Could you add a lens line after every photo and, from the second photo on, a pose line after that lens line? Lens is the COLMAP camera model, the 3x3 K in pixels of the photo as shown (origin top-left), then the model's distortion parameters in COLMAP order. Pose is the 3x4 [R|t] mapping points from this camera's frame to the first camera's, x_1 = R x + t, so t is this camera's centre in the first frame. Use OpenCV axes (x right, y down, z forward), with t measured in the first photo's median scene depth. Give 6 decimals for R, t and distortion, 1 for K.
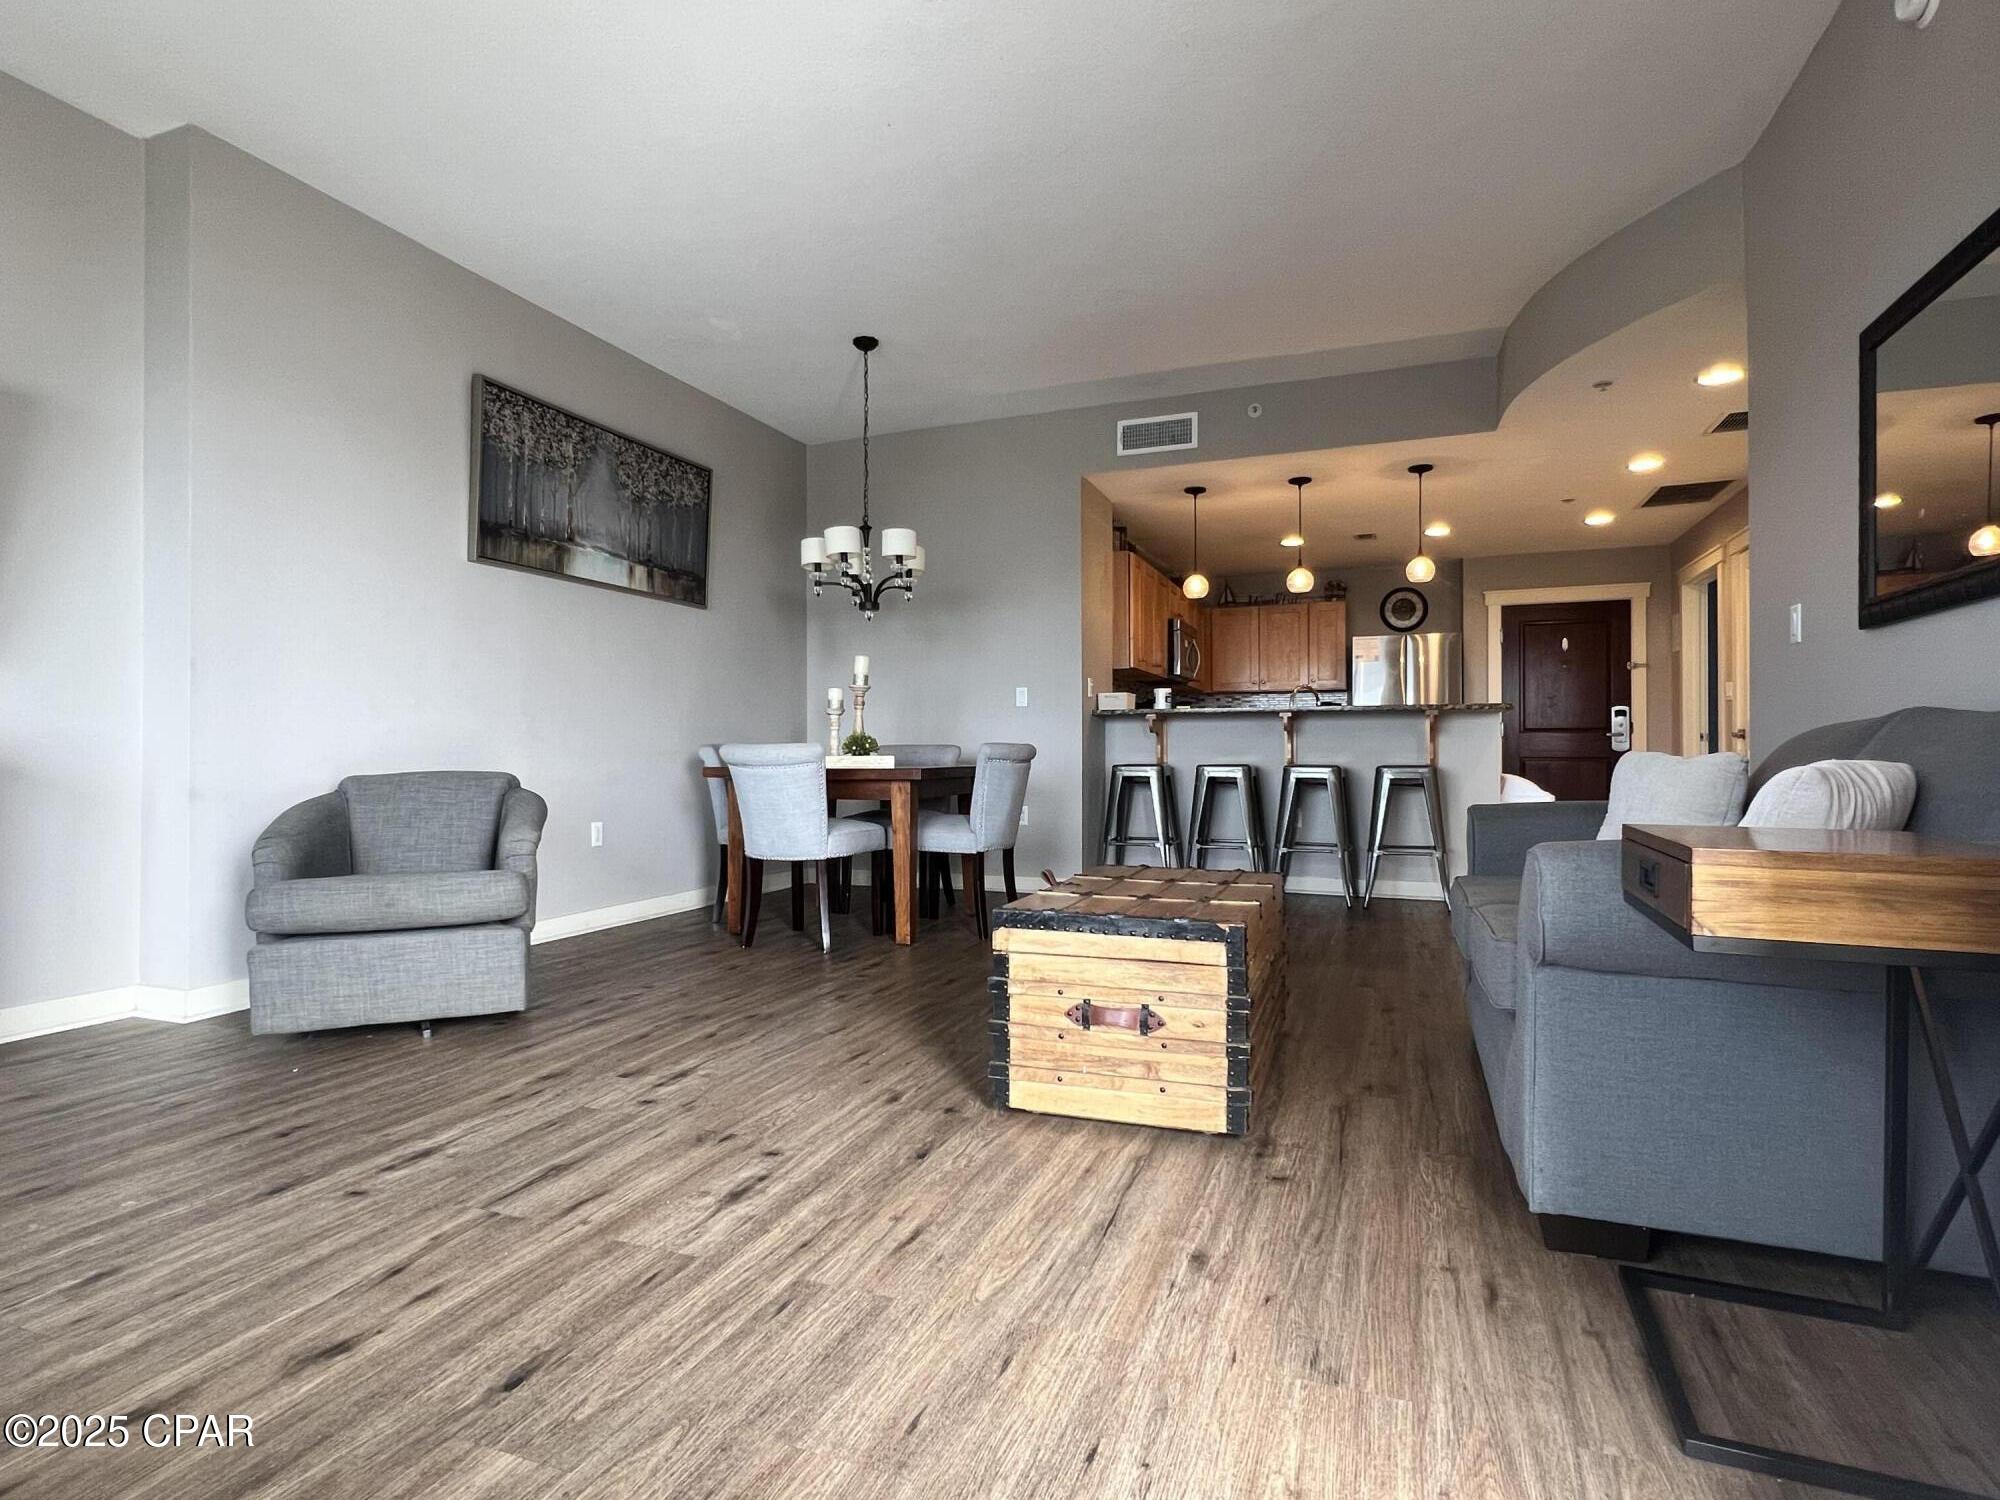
lens RADIAL K [[1032.2, 0, 992.1], [0, 1032.2, 746.8], [0, 0, 1]] dist [-0.000078, -0.001019]
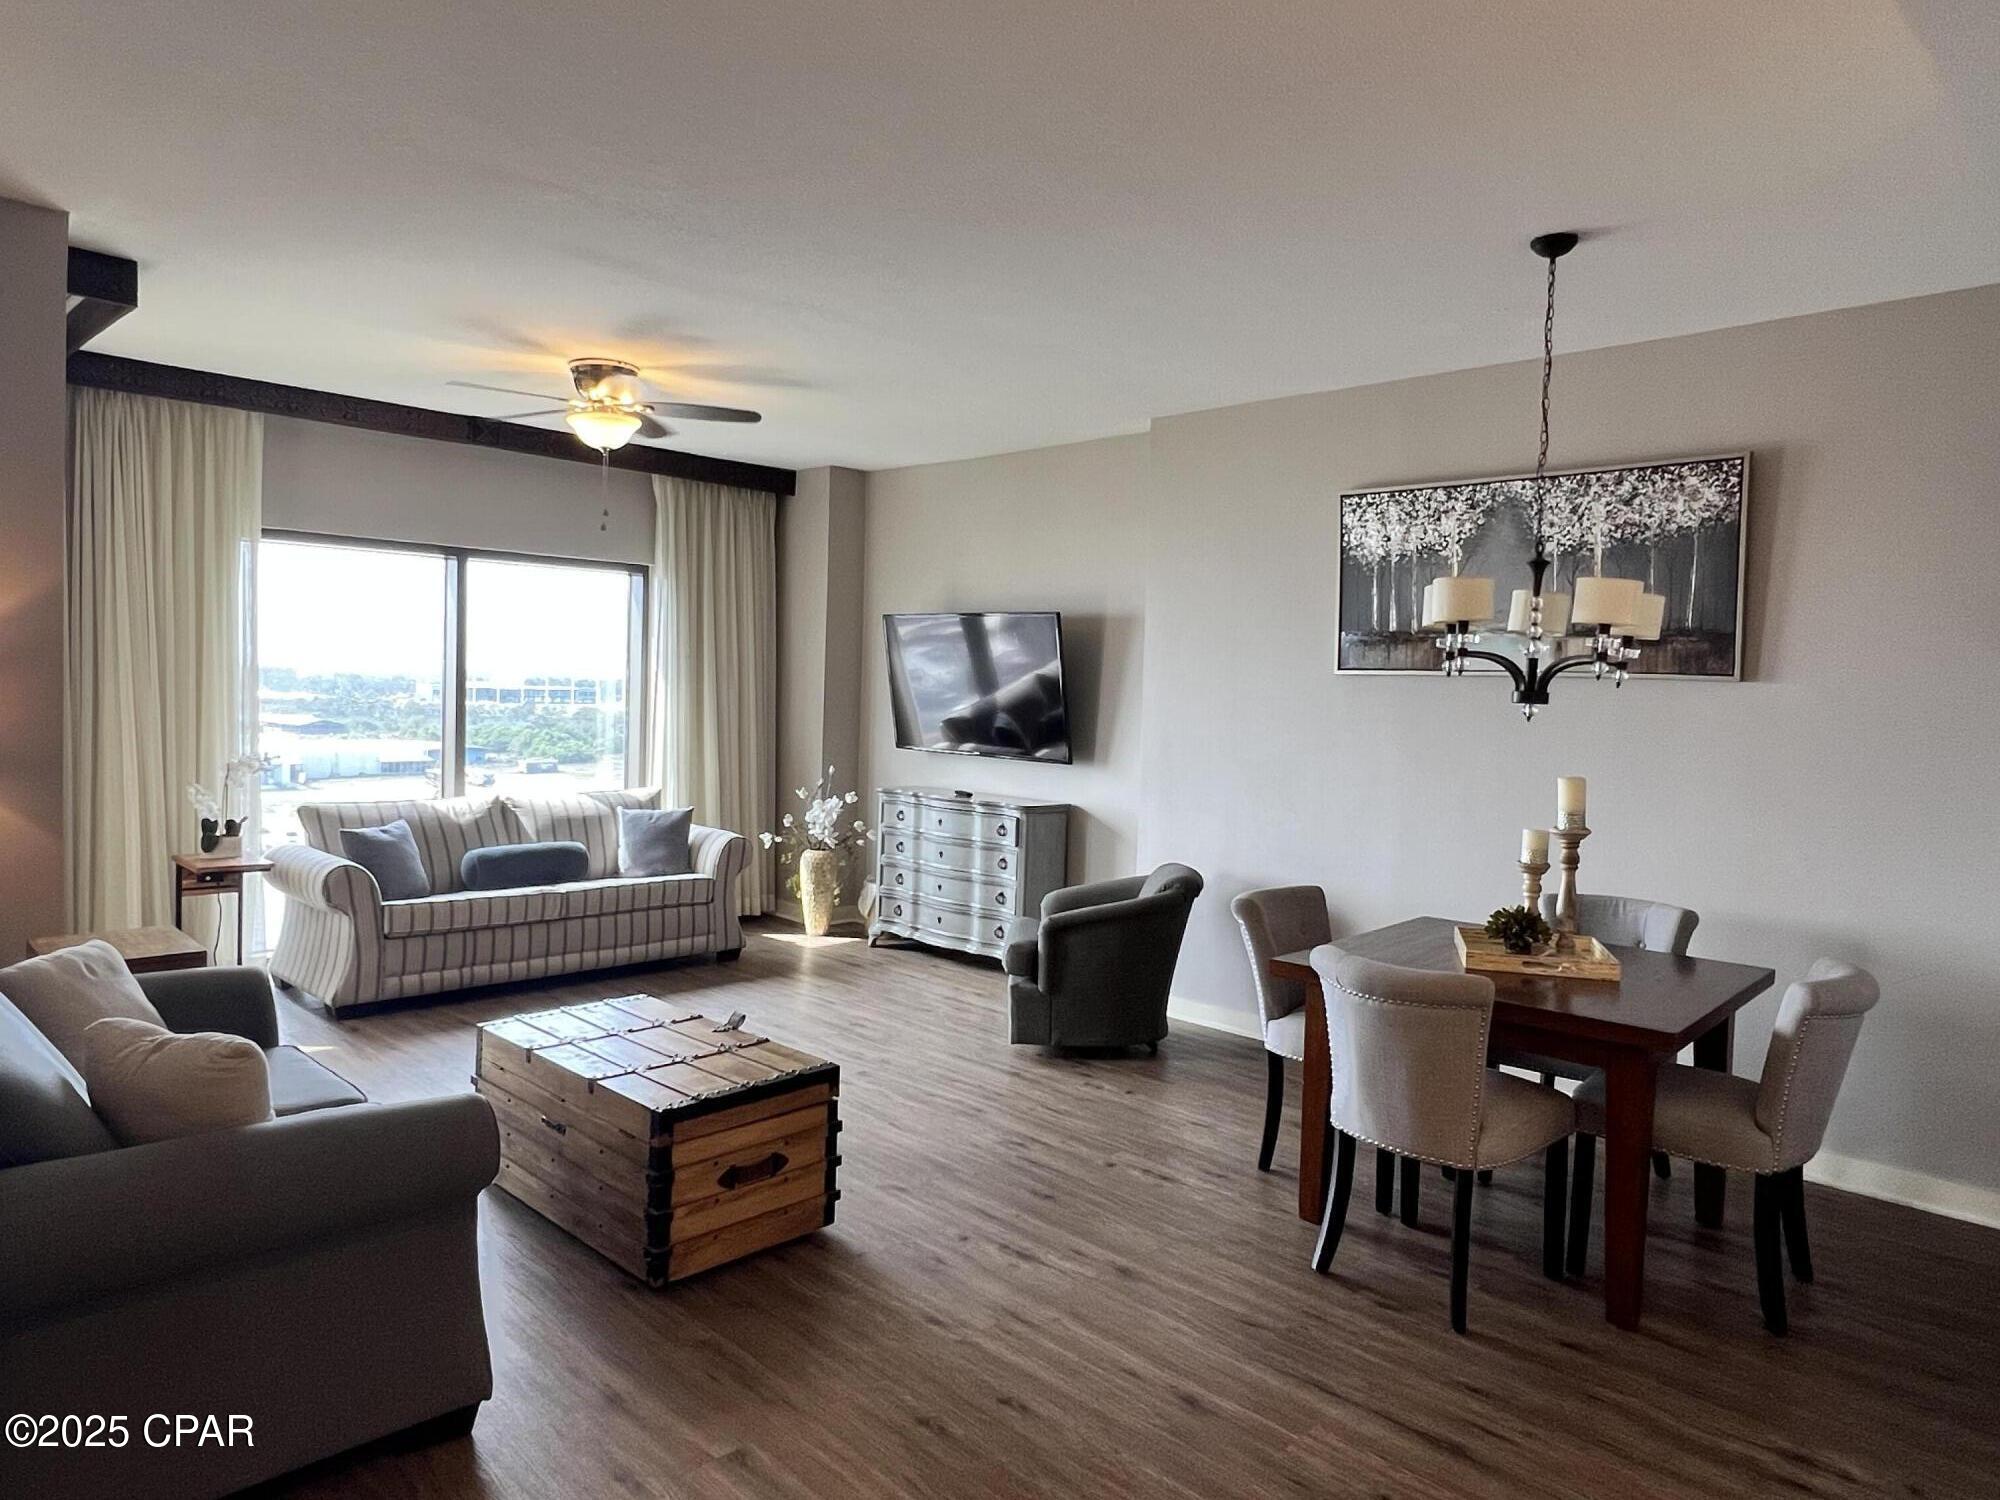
lens RADIAL K [[1265.9, 0, 999.5], [0, 1265.9, 744.8], [0, 0, 1]] dist [-0.005653, 0.001969]
pose [[-0.397709, 0.030950, -0.916990, 1.135753], [-0.023359, 0.998765, 0.043841, -0.226781], [0.917214, 0.038856, -0.396495, 1.719717]]
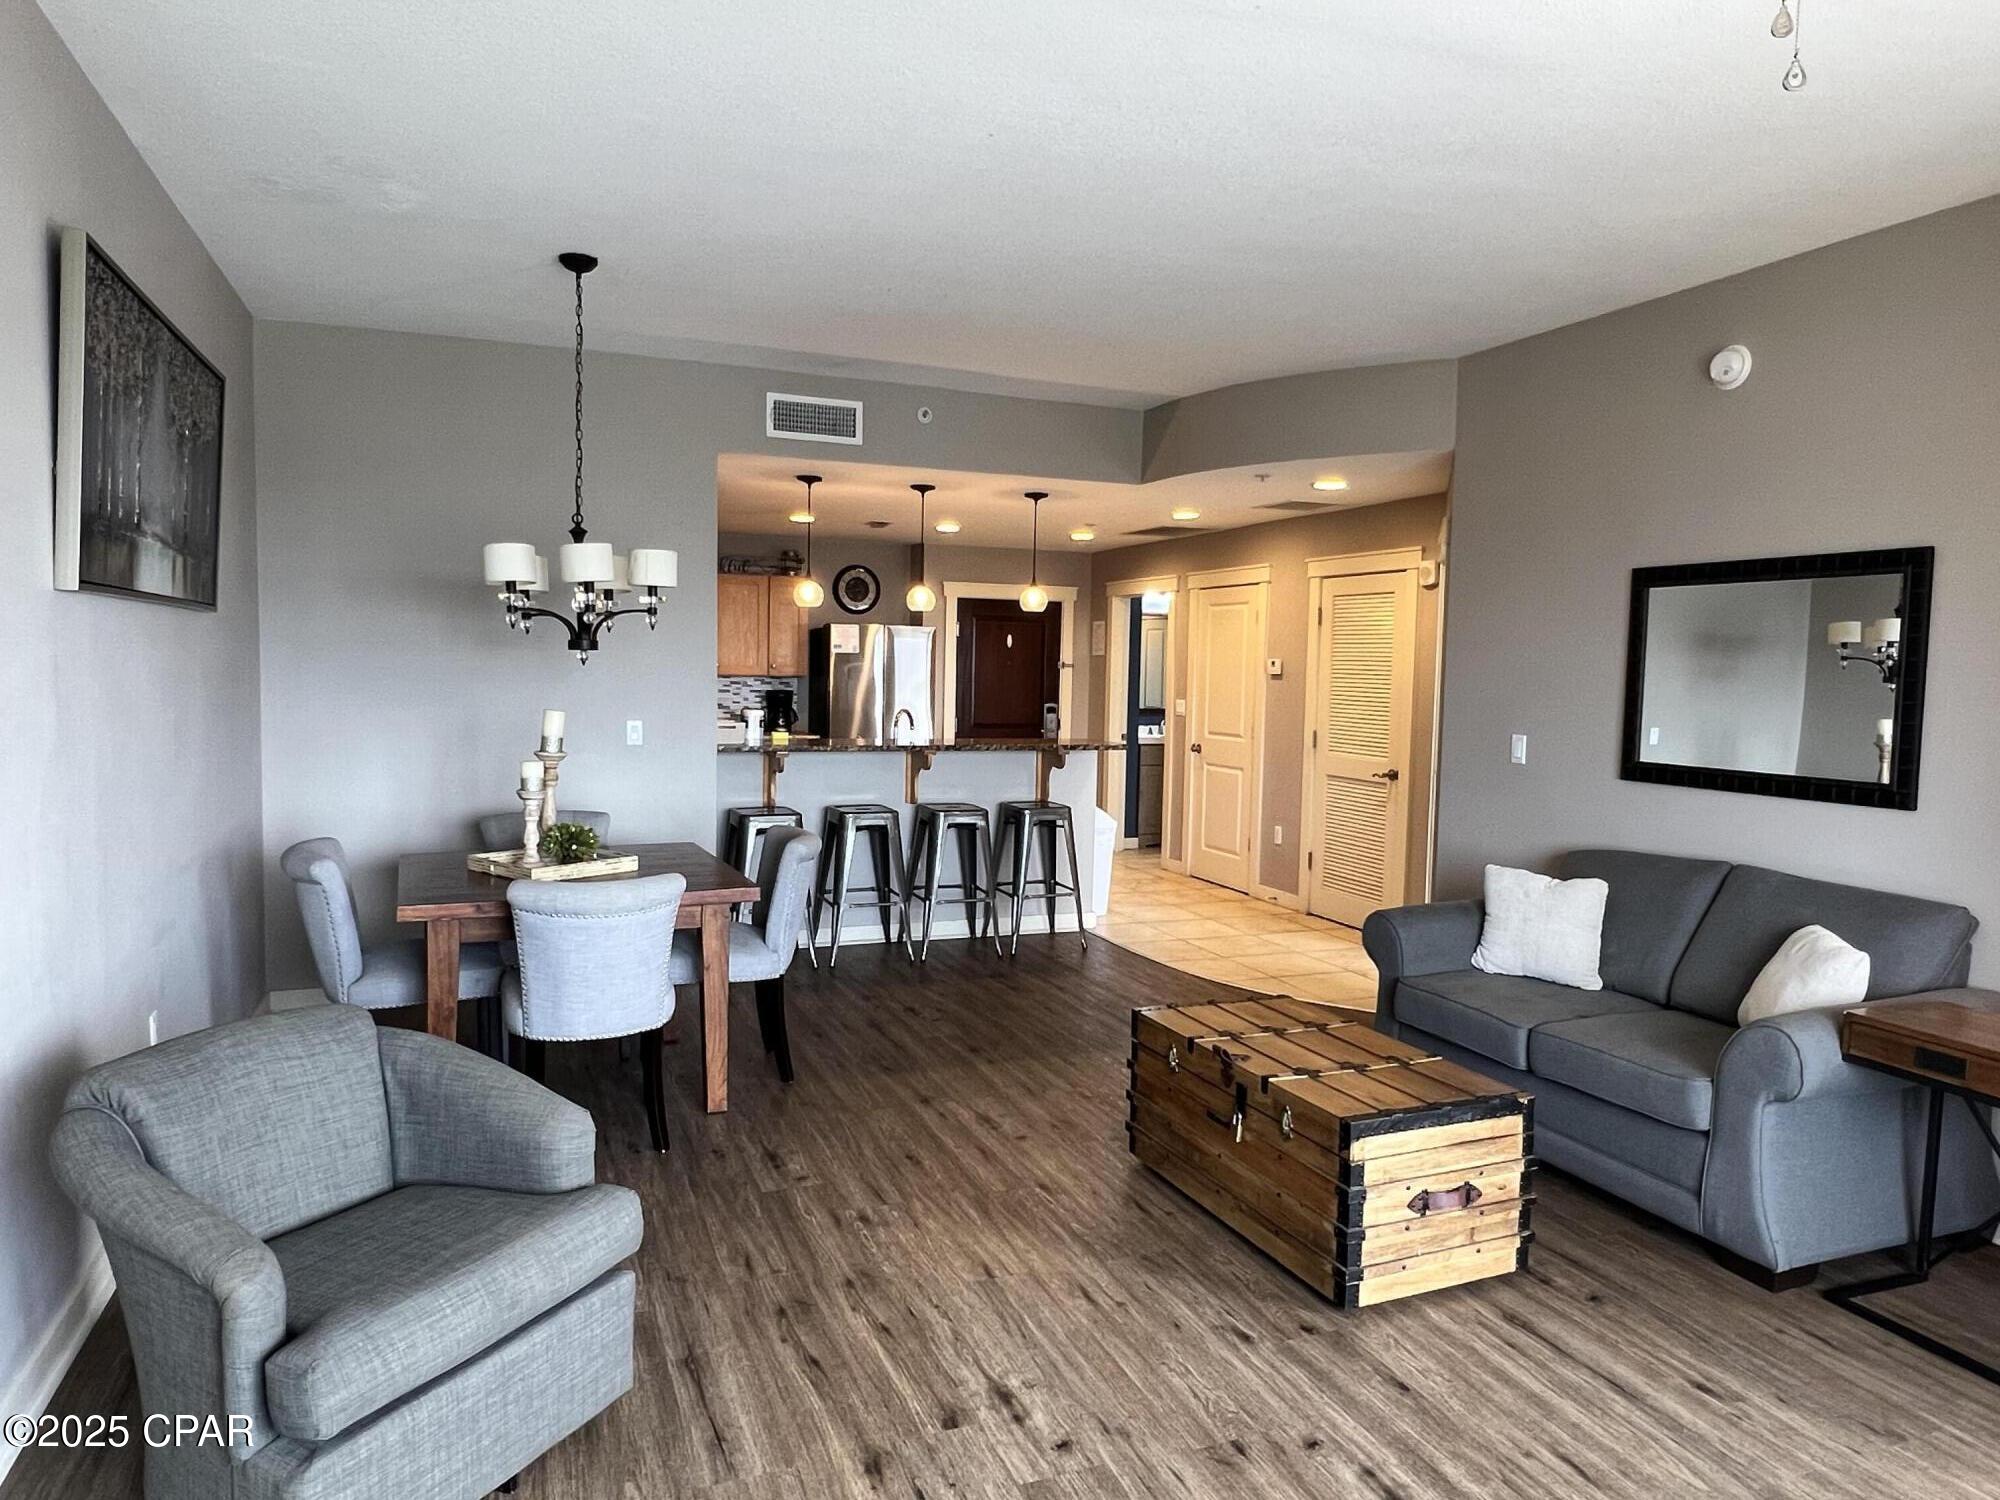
lens RADIAL K [[1265.9, 0, 993.0], [0, 1265.9, 748.9], [0, 0, 1]] dist [-0.005653, 0.001969]
pose [[0.726855, -0.029055, 0.686176, -0.871444], [-0.026423, 0.997182, 0.070213, -0.226531], [-0.686282, -0.069166, 0.724039, 0.298172]]
